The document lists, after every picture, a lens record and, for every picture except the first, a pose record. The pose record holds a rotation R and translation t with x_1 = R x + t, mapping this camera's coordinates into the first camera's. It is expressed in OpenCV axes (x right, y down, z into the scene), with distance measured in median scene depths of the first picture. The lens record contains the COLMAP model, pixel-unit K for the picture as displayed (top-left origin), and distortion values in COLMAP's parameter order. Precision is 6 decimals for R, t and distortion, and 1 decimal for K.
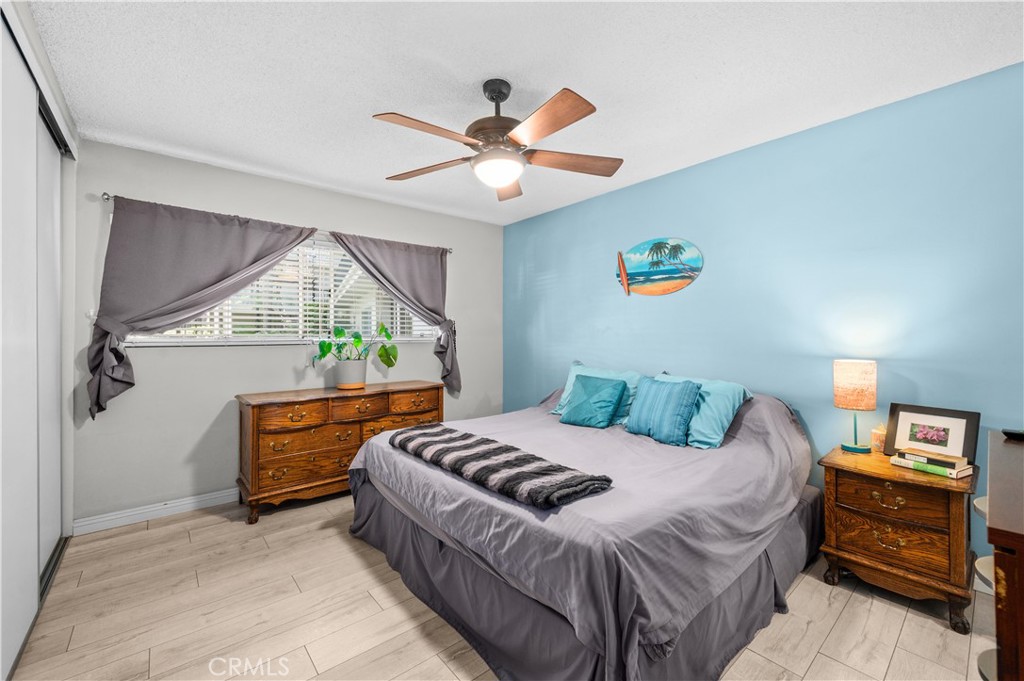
lens RADIAL K [[415.1, 0, 524.8], [0, 415.1, 342.7], [0, 0, 1]] dist [0.011374, -0.000232]
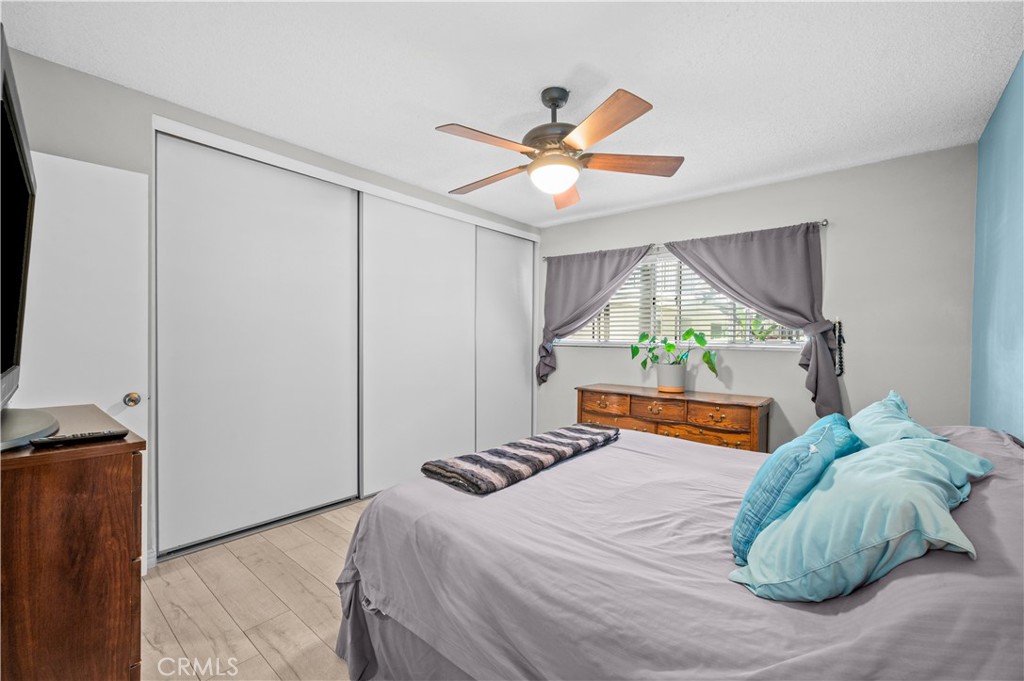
lens RADIAL K [[449.1, 0, 516.3], [0, 449.1, 337.7], [0, 0, 1]] dist [0.010314, 0.000518]
pose [[0.167591, 0.008486, -0.985820, 0.705229], [-0.031312, 0.999504, 0.003281, -0.017123], [0.985359, 0.030319, 0.167773, 0.497589]]
